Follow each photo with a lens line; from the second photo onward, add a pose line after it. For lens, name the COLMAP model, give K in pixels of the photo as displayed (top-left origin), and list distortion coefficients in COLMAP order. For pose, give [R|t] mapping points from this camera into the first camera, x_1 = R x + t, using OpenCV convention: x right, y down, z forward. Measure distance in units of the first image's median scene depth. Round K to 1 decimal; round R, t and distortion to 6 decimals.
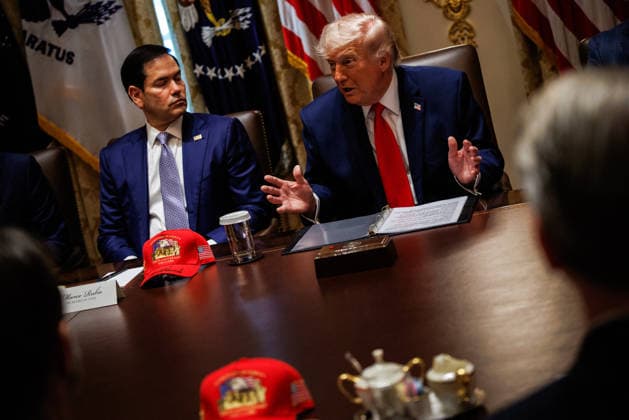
lens RADIAL K [[1363.8, 0, 314.5], [0, 1363.8, 210.0], [0, 0, 1]] dist [-0.073789, -0.184492]
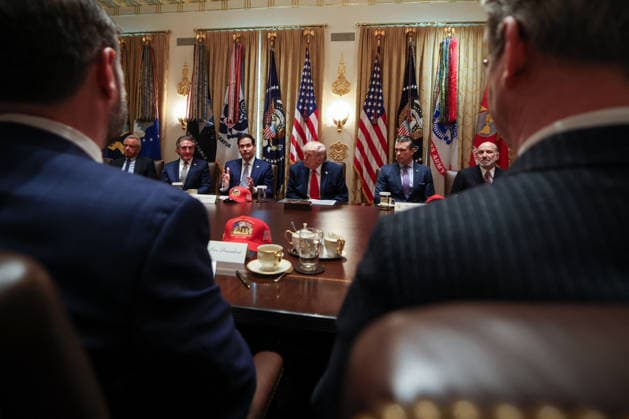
lens RADIAL K [[322.1, 0, 313.5], [0, 322.1, 175.1], [0, 0, 1]] dist [-0.038832, 0.000096]
pose [[0.964795, 0.257062, 0.055578, 0.003430], [-0.245212, 0.955622, -0.163270, 0.043208], [-0.095082, 0.143894, 0.985015, 0.178236]]
